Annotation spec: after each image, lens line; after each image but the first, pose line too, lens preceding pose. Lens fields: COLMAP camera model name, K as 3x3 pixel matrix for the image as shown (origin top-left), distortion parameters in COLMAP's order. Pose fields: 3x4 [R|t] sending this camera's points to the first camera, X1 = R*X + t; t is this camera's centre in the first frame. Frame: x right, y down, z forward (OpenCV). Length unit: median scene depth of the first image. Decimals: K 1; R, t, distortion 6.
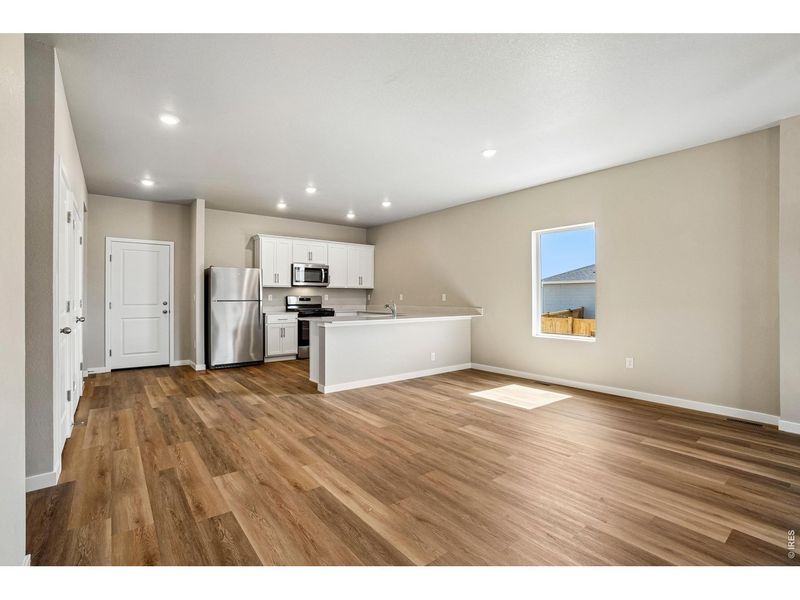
lens RADIAL K [[358.5, 0, 401.6], [0, 358.5, 295.8], [0, 0, 1]] dist [-0.012910, 0.000982]
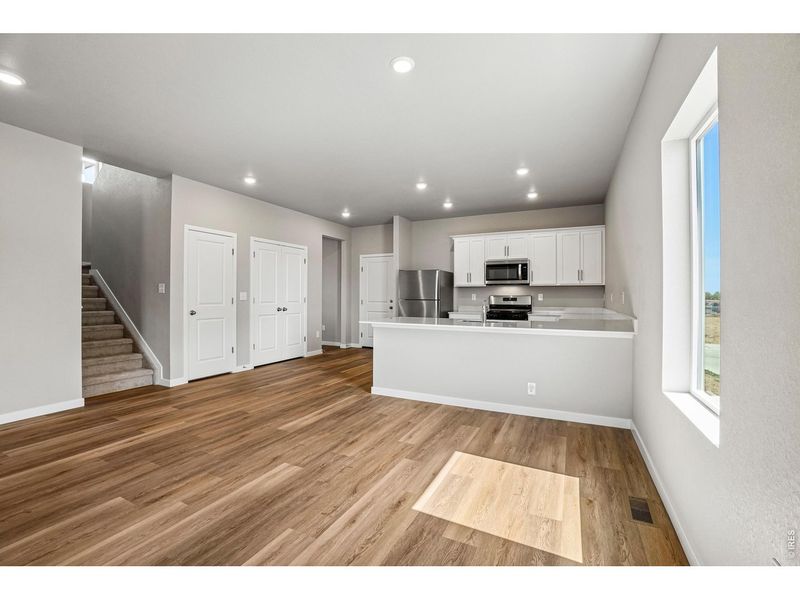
lens RADIAL K [[358.5, 0, 401.6], [0, 358.5, 295.8], [0, 0, 1]] dist [-0.012910, 0.000982]
pose [[0.422414, -0.001219, -0.906402, 0.855735], [-0.003812, 0.999988, -0.003122, 0.007816], [0.906395, 0.004774, 0.422404, 0.793435]]
